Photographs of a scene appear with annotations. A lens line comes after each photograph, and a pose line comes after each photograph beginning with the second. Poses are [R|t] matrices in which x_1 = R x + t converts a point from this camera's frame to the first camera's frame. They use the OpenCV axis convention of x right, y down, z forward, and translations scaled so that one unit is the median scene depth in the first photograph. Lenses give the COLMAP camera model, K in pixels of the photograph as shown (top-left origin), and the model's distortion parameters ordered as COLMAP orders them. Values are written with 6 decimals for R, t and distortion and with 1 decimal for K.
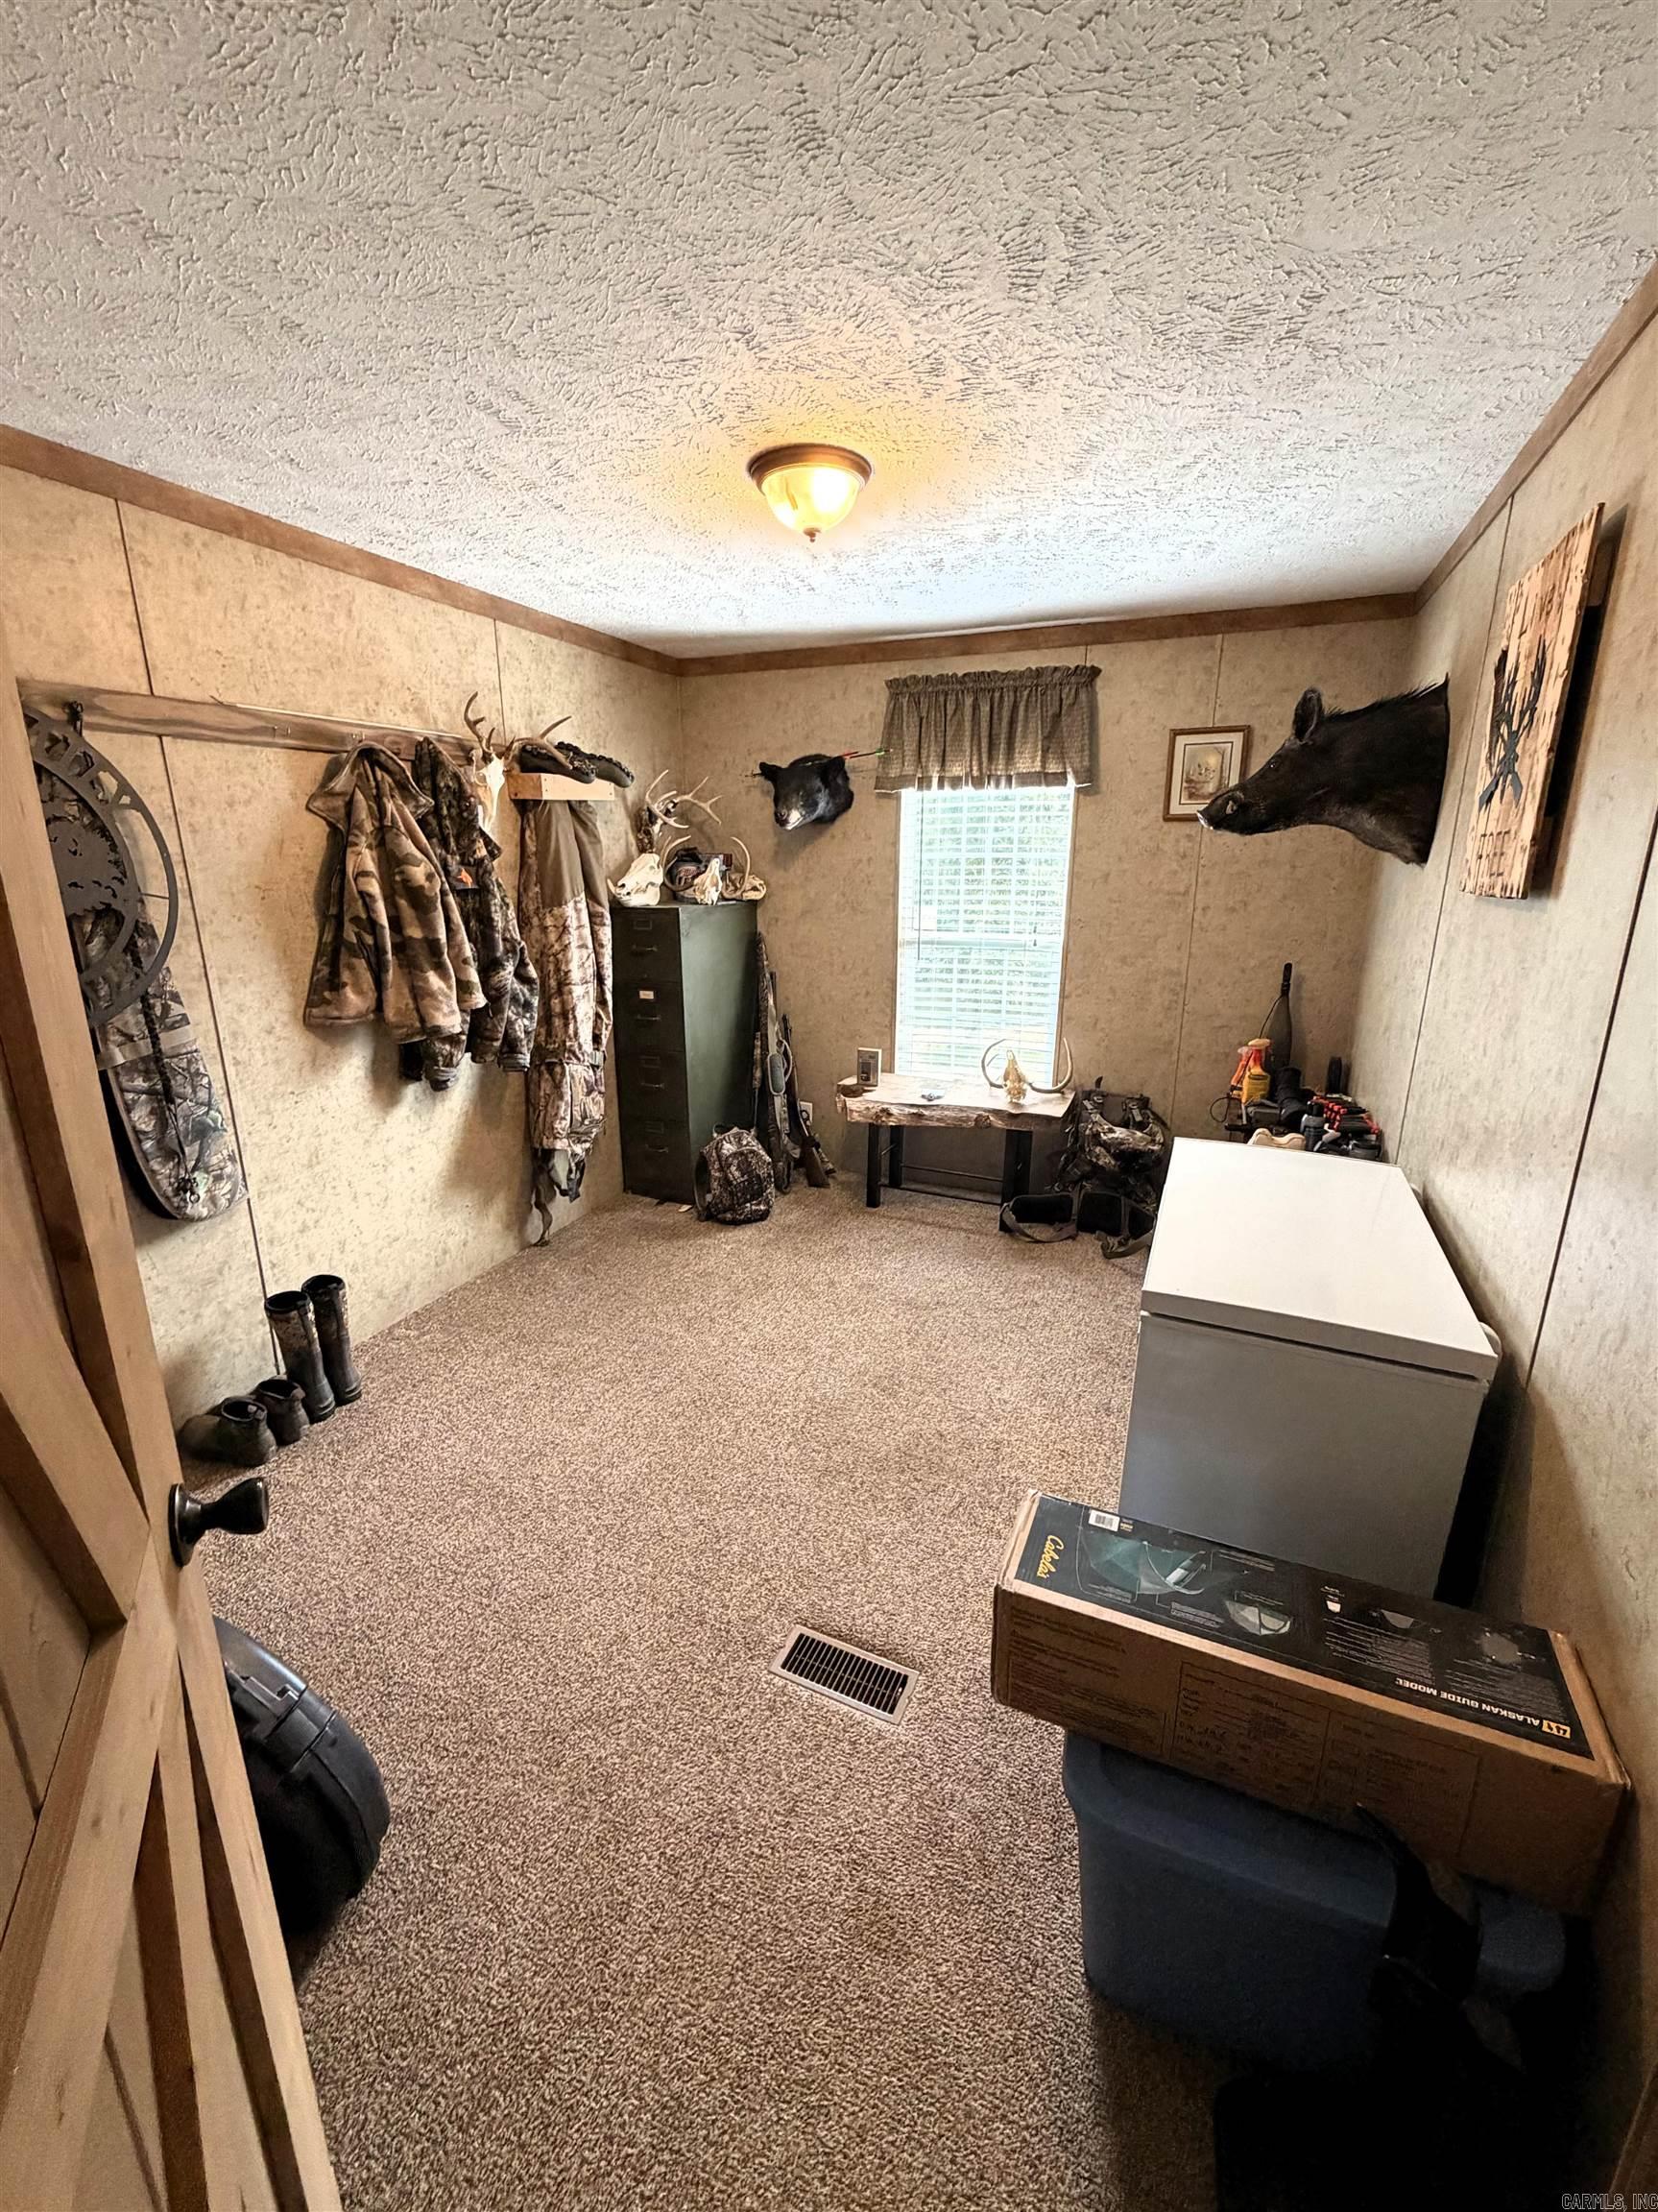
lens RADIAL K [[884.6, 0, 844.1], [0, 884.6, 1099.9], [0, 0, 1]] dist [0.000435, 0.000147]
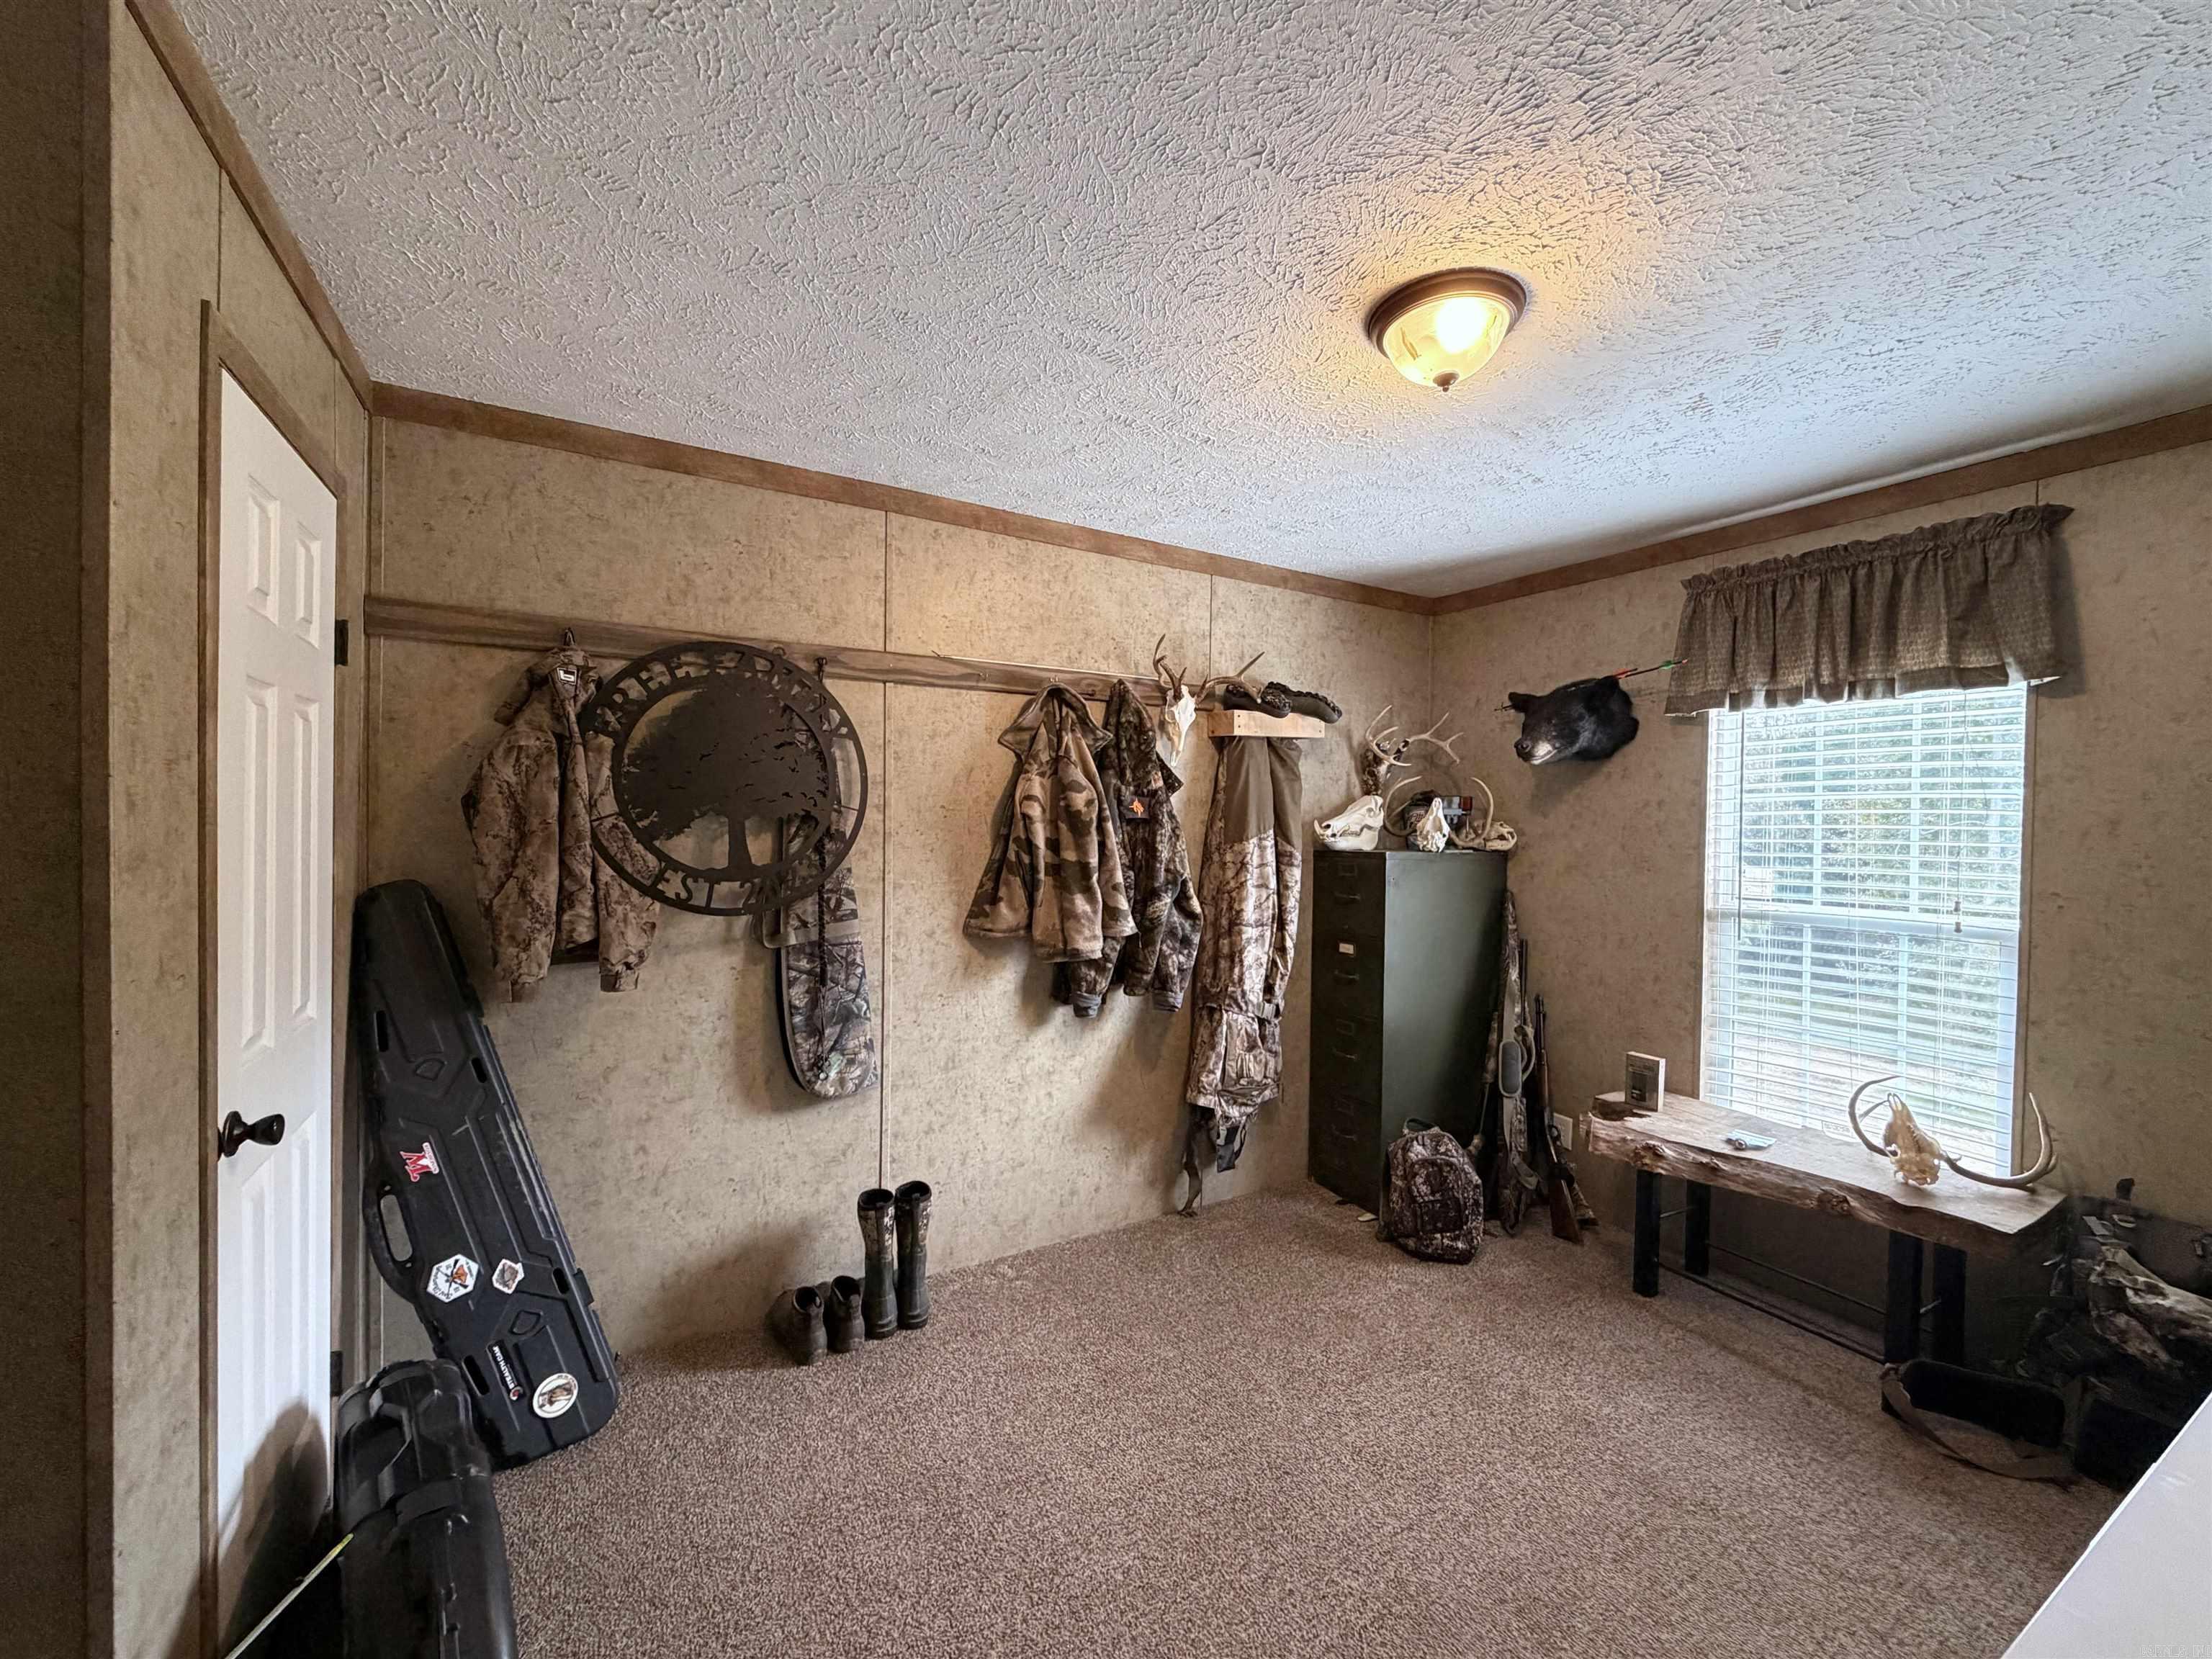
lens RADIAL K [[884.6, 0, 1095.5], [0, 884.6, 828.4], [0, 0, 1]] dist [0.000435, 0.000147]
pose [[0.799689, 0.017910, -0.600148, 0.119288], [-0.175433, 0.962906, -0.205027, -0.011896], [0.574214, 0.269243, 0.773167, 0.173349]]
